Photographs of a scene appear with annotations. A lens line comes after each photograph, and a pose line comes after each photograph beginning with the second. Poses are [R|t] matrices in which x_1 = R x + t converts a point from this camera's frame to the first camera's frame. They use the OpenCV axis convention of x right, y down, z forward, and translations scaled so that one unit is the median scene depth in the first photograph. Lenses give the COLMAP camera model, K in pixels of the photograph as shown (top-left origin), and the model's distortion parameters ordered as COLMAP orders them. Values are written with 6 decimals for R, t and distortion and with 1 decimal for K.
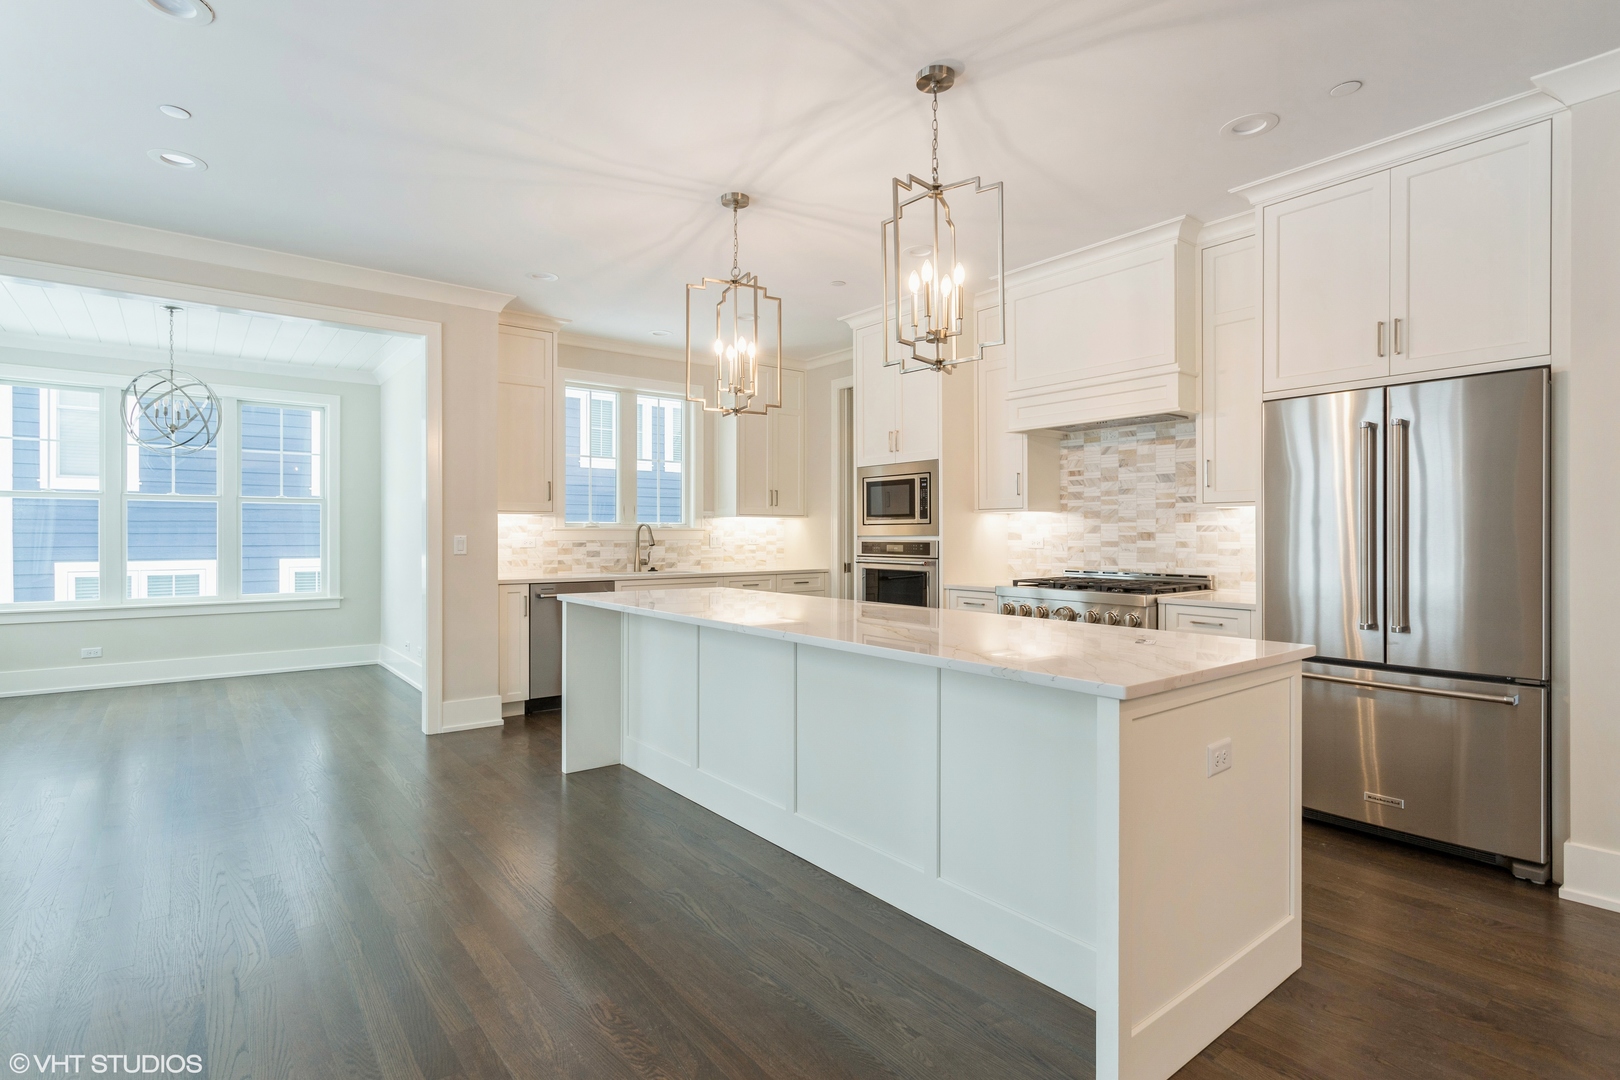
lens RADIAL K [[801.6, 0, 804.3], [0, 801.6, 536.8], [0, 0, 1]] dist [-0.009184, 0.002801]
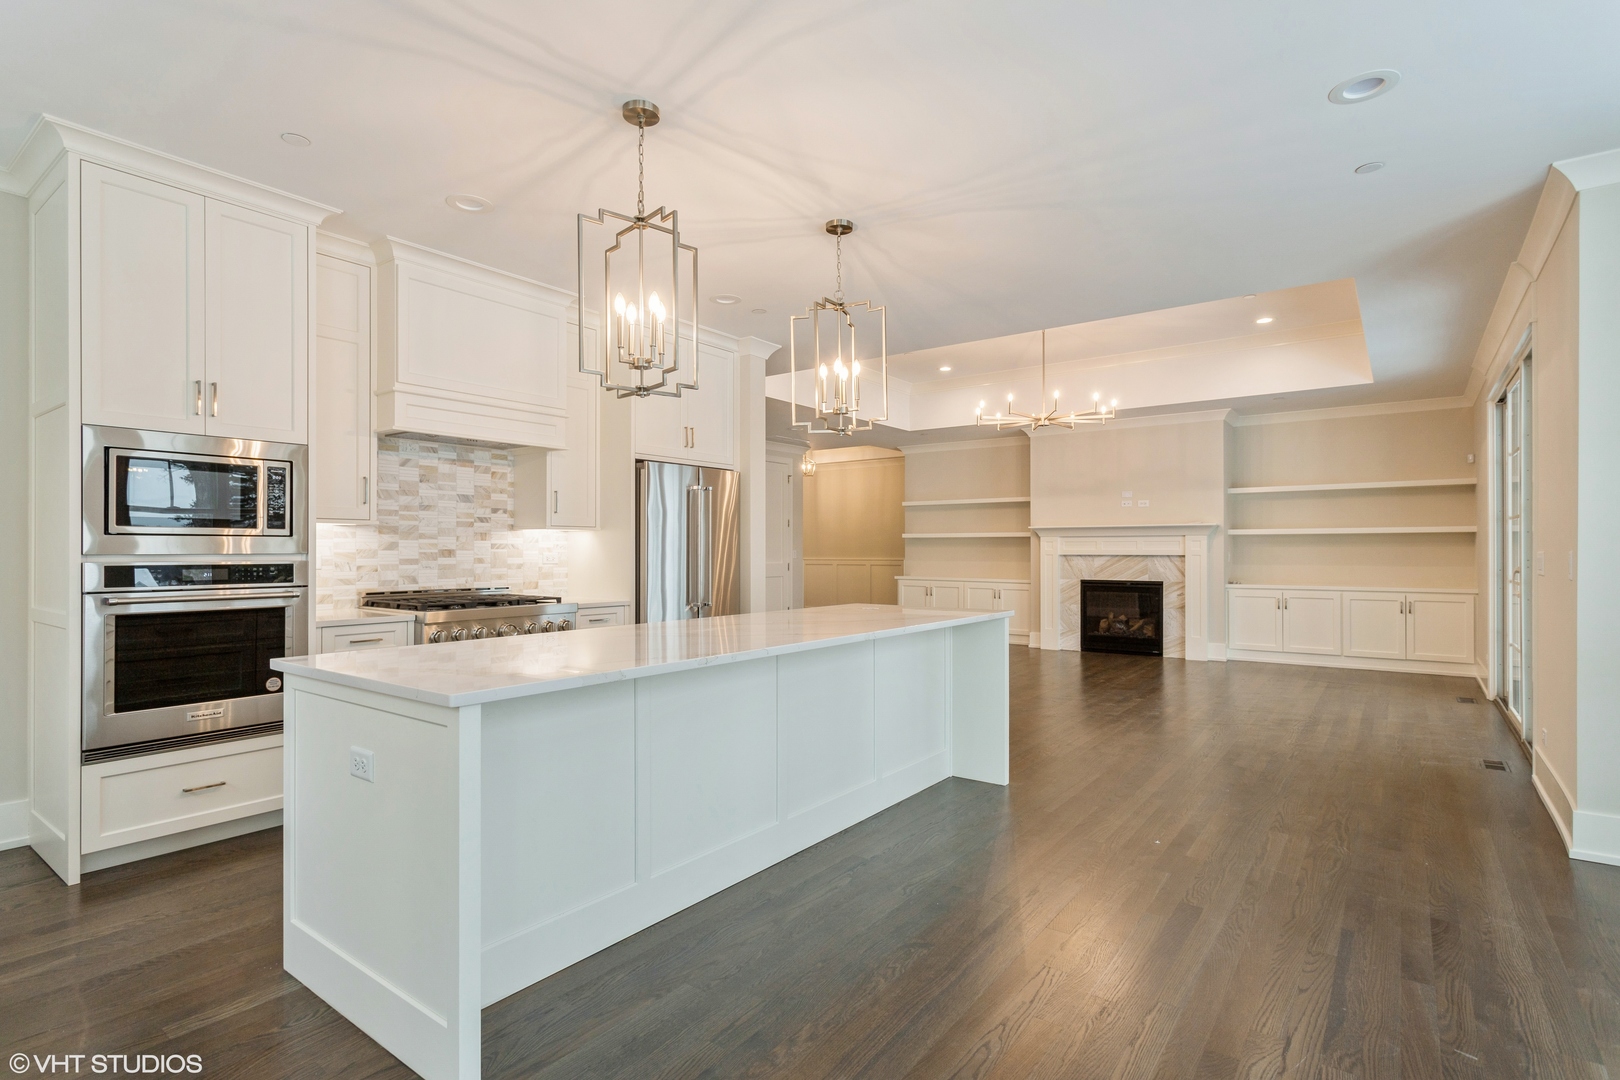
lens RADIAL K [[801.6, 0, 800.2], [0, 801.6, 545.6], [0, 0, 1]] dist [-0.009184, 0.002801]
pose [[-0.257083, 0.006100, 0.966370, -0.669968], [0.003613, 0.999979, -0.005351, -0.003422], [-0.966383, 0.002116, -0.257100, 0.815849]]
